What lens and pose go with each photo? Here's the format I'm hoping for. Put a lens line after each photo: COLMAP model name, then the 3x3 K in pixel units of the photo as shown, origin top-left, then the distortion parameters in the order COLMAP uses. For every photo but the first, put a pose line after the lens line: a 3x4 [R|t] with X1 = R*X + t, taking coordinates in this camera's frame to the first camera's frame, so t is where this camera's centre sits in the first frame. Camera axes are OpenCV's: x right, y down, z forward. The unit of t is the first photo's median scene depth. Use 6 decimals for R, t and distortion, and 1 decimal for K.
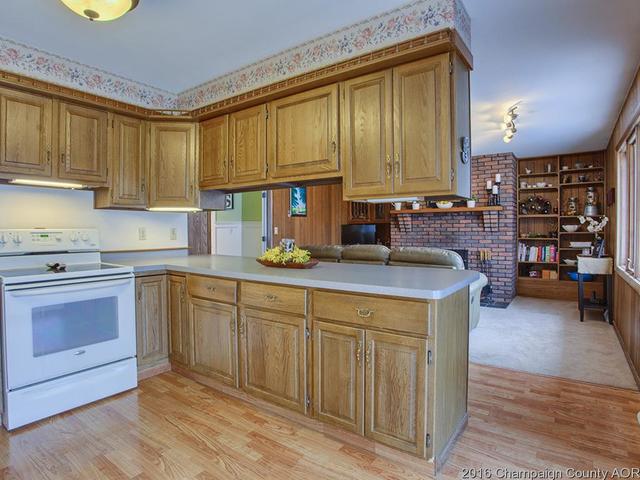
lens RADIAL K [[366.1, 0, 314.0], [0, 366.1, 237.3], [0, 0, 1]] dist [-0.067293, 0.021096]
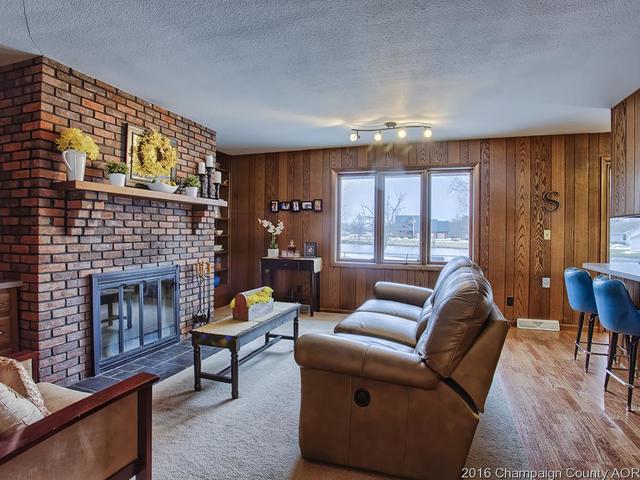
lens RADIAL K [[366.1, 0, 318.1], [0, 366.1, 235.7], [0, 0, 1]] dist [-0.067293, 0.021096]
pose [[-0.311310, -0.009418, 0.950262, -0.348565], [0.005830, 0.999913, 0.011820, -0.029702], [-0.950291, 0.009220, -0.311228, 1.386108]]
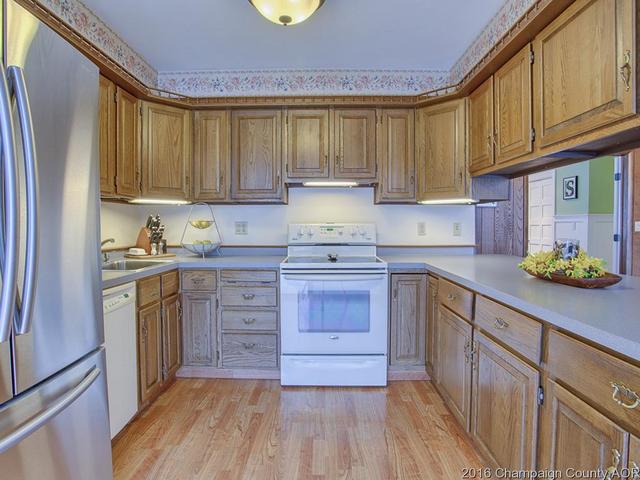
lens RADIAL K [[366.1, 0, 317.7], [0, 366.1, 236.0], [0, 0, 1]] dist [-0.067293, 0.021096]
pose [[0.579790, 0.025800, -0.814357, 0.134859], [-0.017482, 0.999662, 0.019224, -0.003759], [0.814578, 0.003090, 0.580045, 0.197844]]
